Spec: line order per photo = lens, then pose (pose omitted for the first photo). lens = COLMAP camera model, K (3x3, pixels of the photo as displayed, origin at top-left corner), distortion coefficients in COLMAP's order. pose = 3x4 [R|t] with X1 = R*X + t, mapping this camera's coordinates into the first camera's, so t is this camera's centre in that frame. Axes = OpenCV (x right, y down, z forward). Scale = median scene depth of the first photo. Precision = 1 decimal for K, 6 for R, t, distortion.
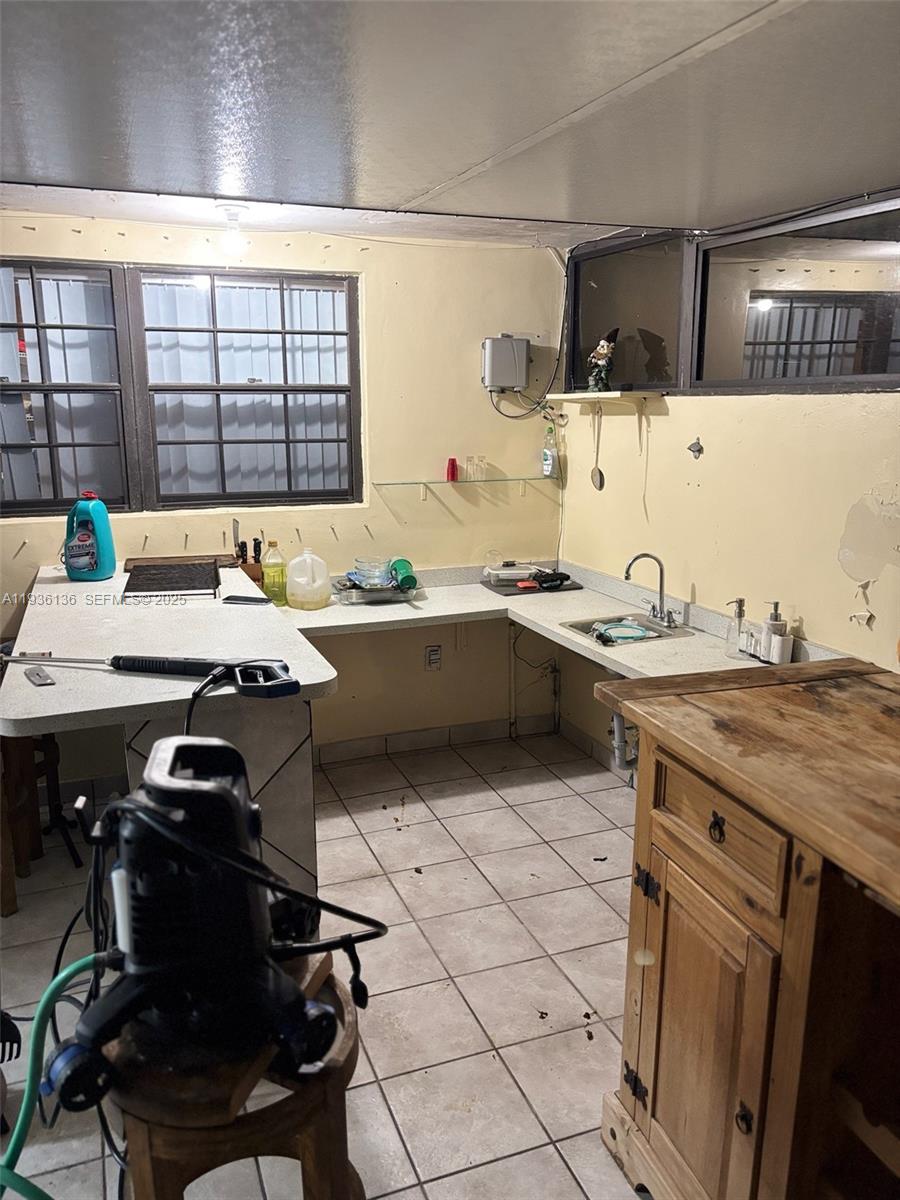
lens RADIAL K [[909.5, 0, 450.0], [0, 909.5, 600.0], [0, 0, 1]] dist [0.005290, 0.003611]
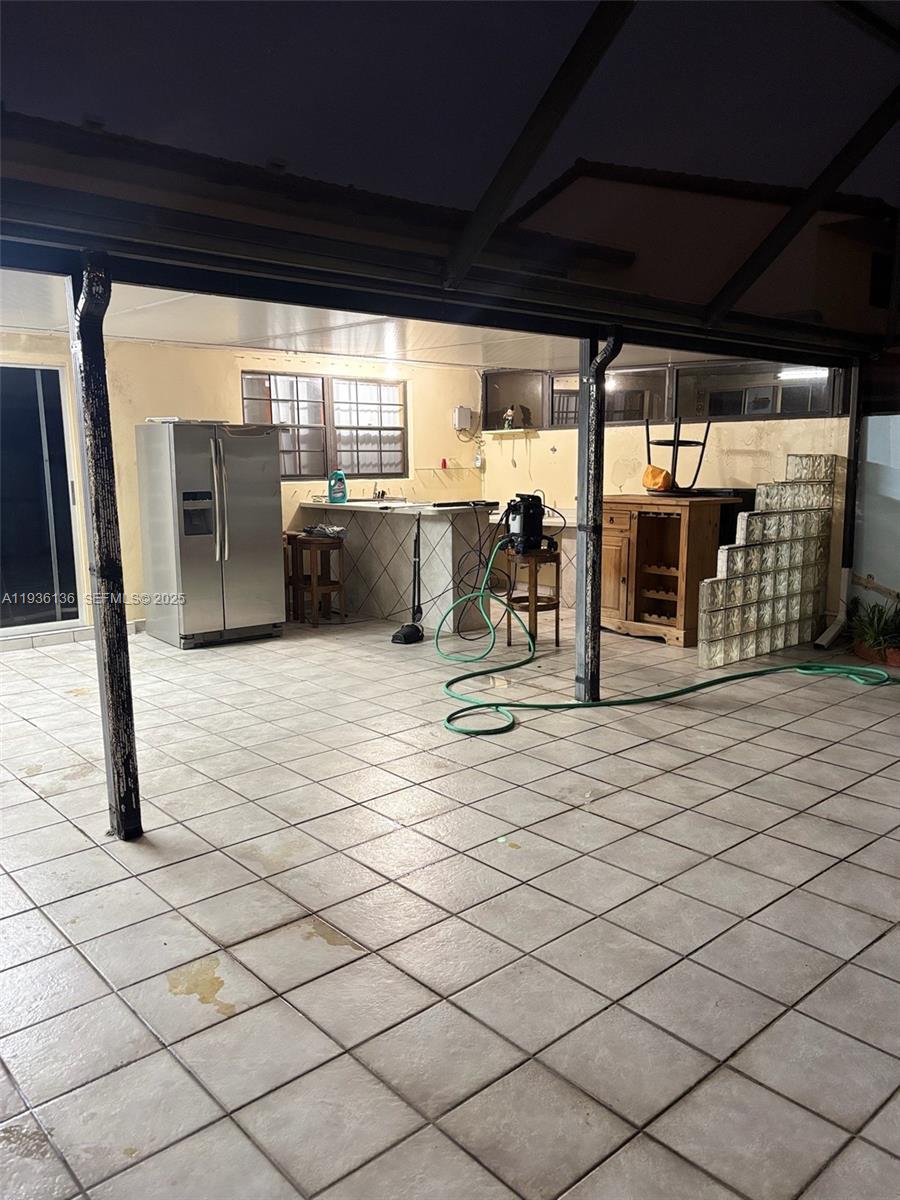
lens RADIAL K [[911.4, 0, 450.0], [0, 911.4, 600.0], [0, 0, 1]] dist [0.126811, 0.000871]
pose [[0.936682, -0.059747, 0.345045, -0.845611], [0.081607, 0.995451, -0.049166, 0.333216], [-0.340538, 0.074211, 0.937297, -1.218080]]
